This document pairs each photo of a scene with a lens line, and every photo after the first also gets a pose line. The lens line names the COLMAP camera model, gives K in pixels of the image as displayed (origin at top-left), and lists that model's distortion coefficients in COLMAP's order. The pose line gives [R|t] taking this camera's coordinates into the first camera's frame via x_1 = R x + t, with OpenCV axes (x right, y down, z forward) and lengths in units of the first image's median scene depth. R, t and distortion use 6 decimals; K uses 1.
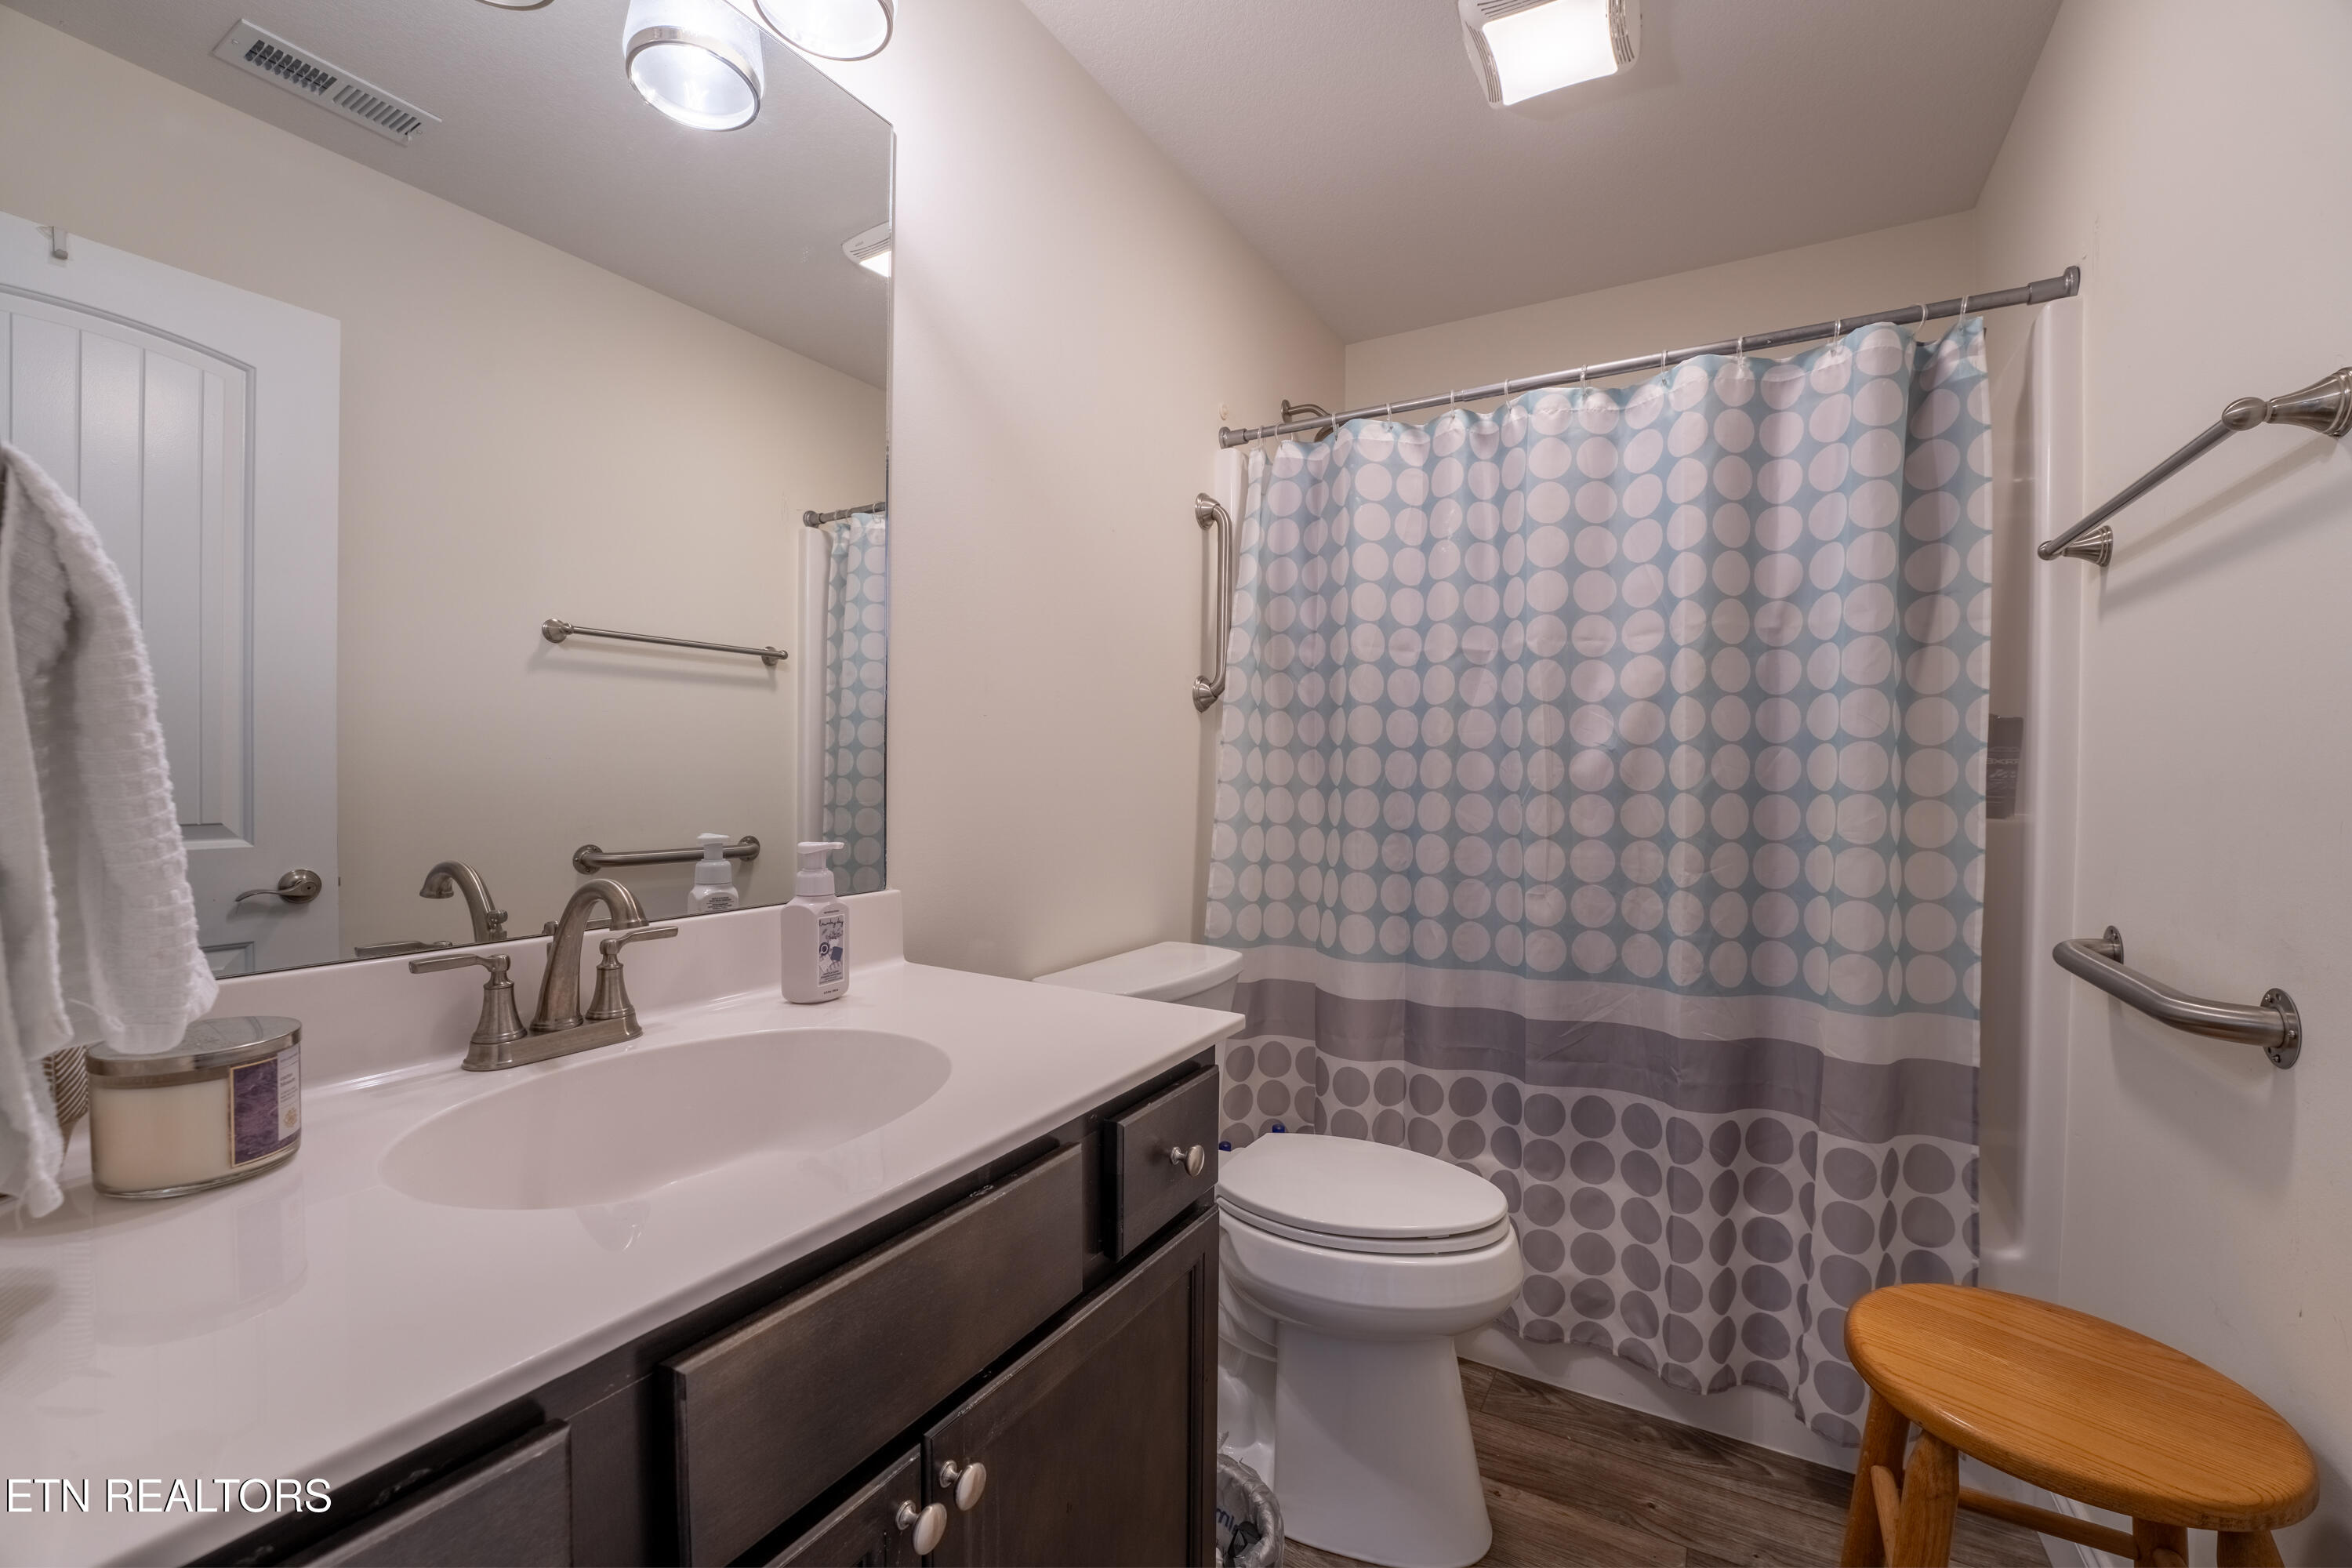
lens RADIAL K [[945.2, 0, 1170.8], [0, 945.2, 786.1], [0, 0, 1]] dist [-0.025735, -0.000182]
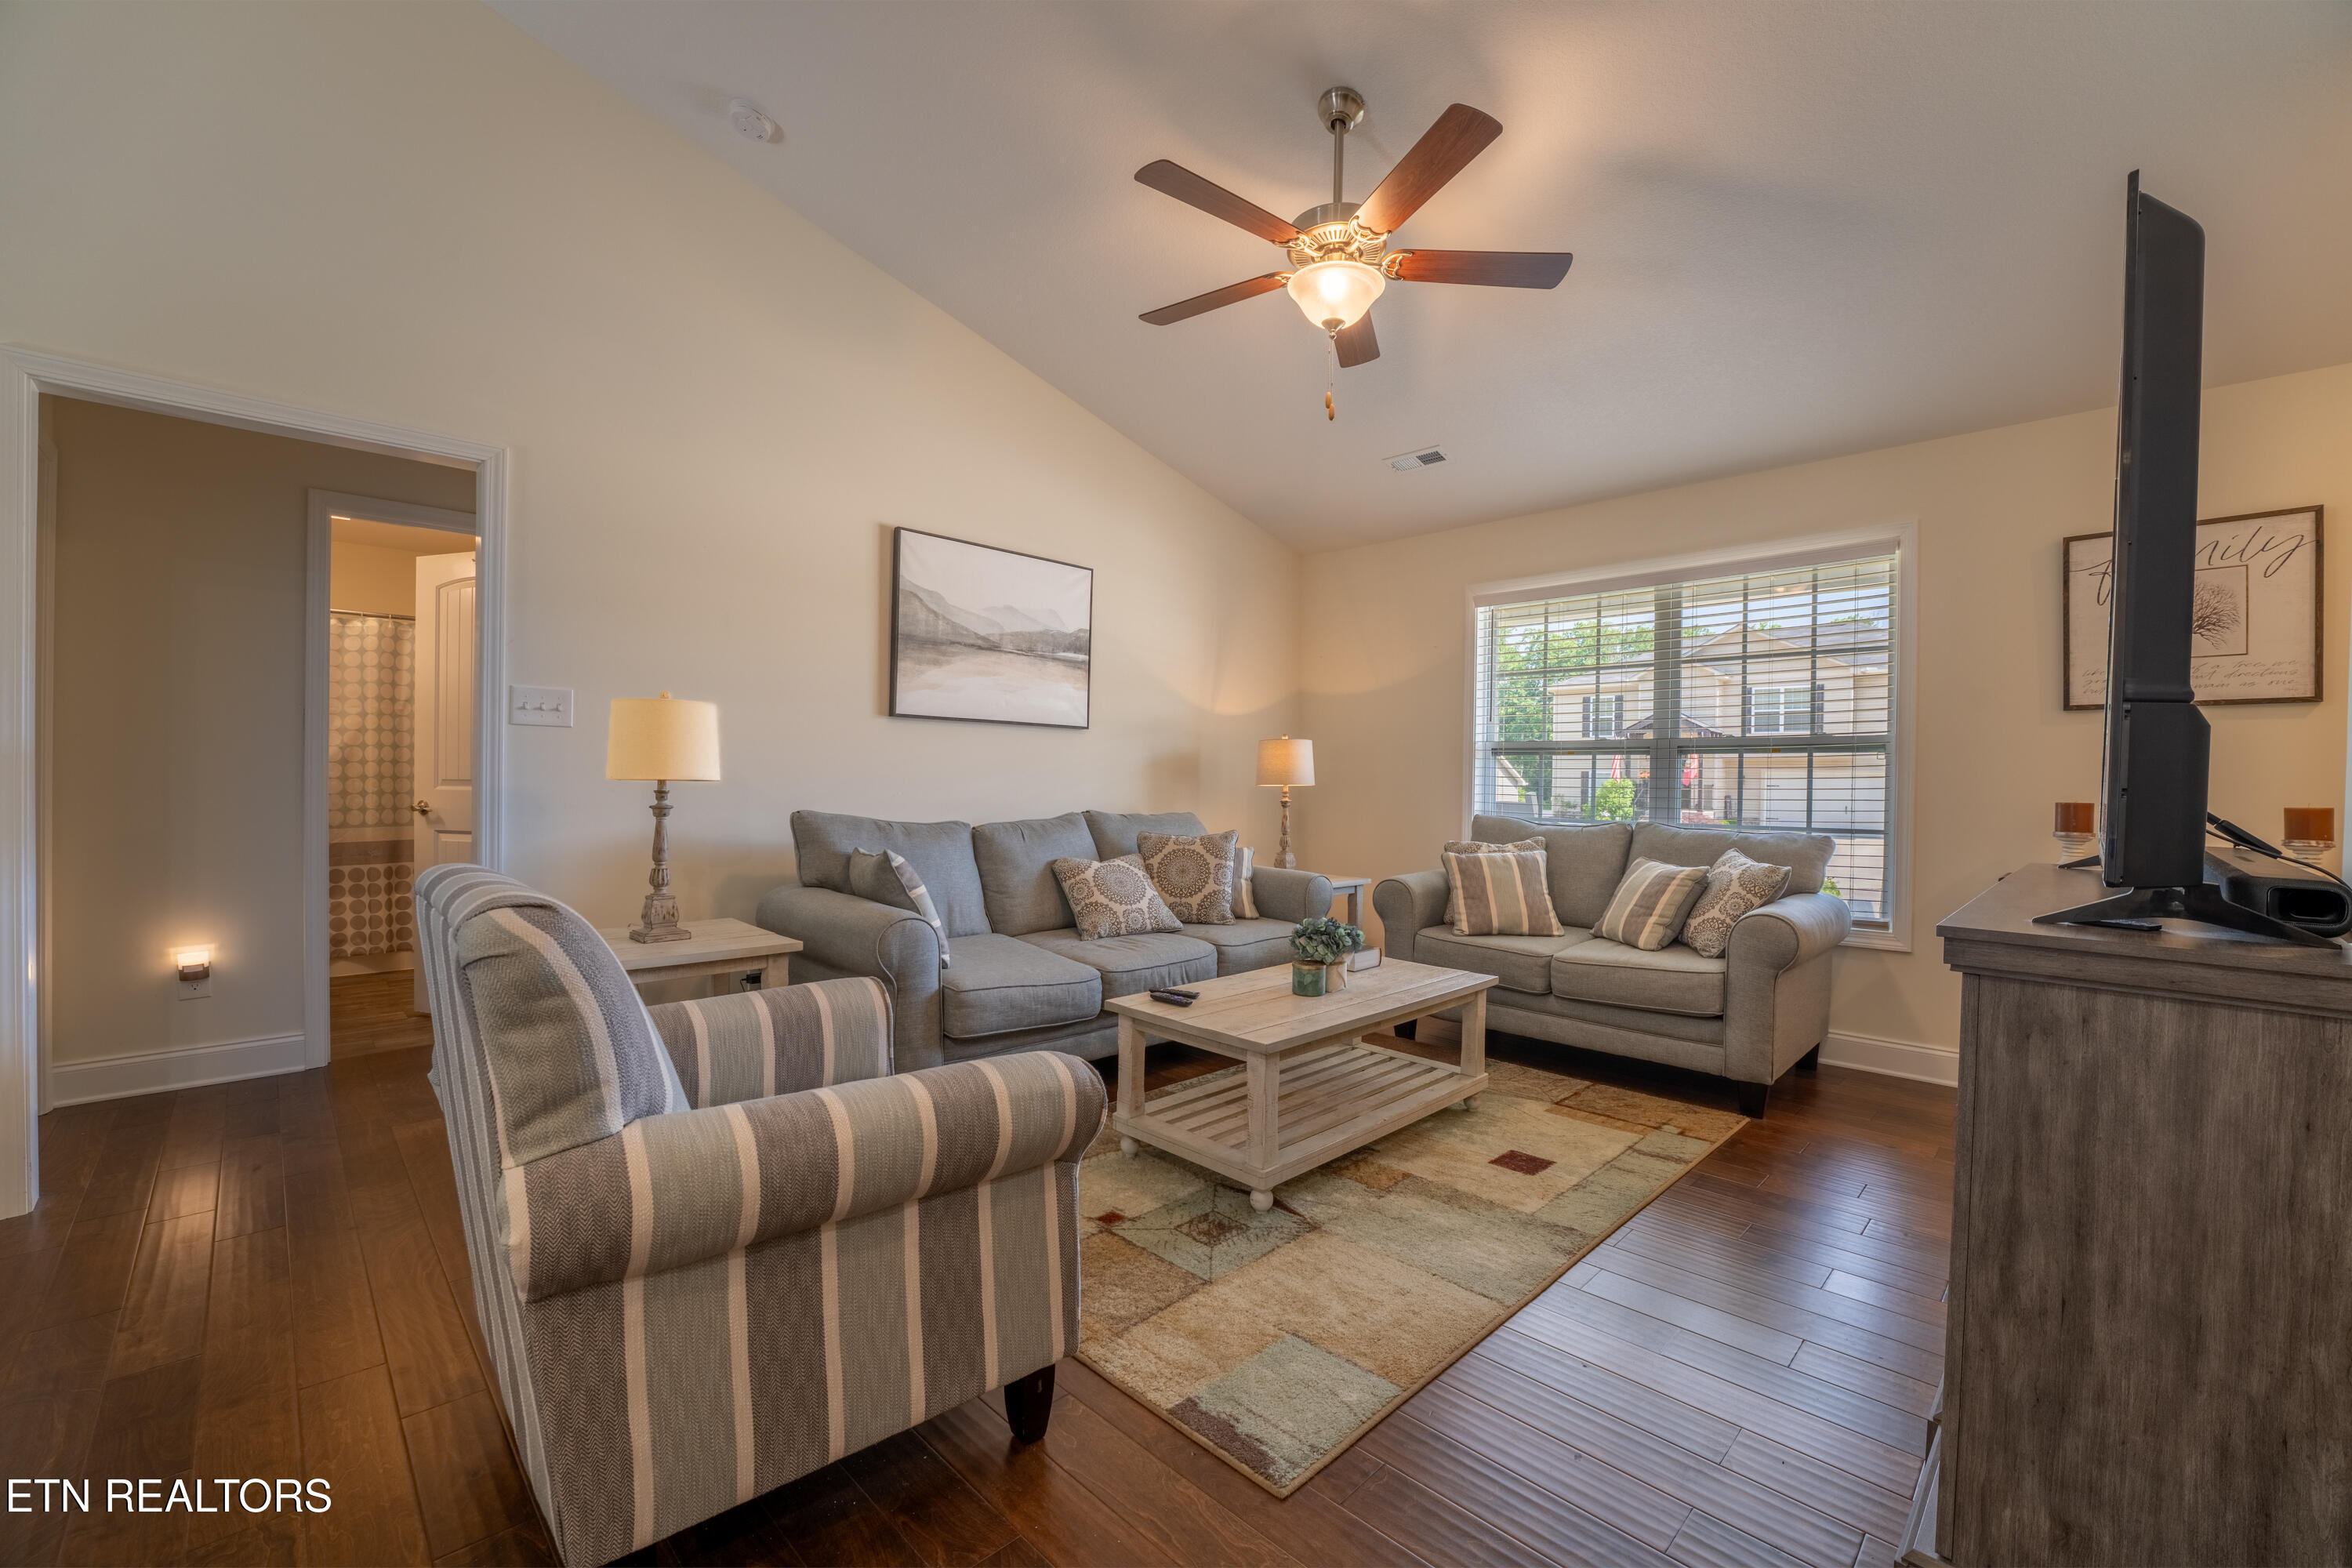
lens RADIAL K [[945.2, 0, 1172.9], [0, 945.2, 785.6], [0, 0, 1]] dist [-0.025735, -0.000182]
pose [[0.250418, -0.011435, 0.968070, -1.719559], [0.005034, 0.999932, 0.010510, 0.066244], [-0.968125, 0.002241, 0.250458, -2.281546]]
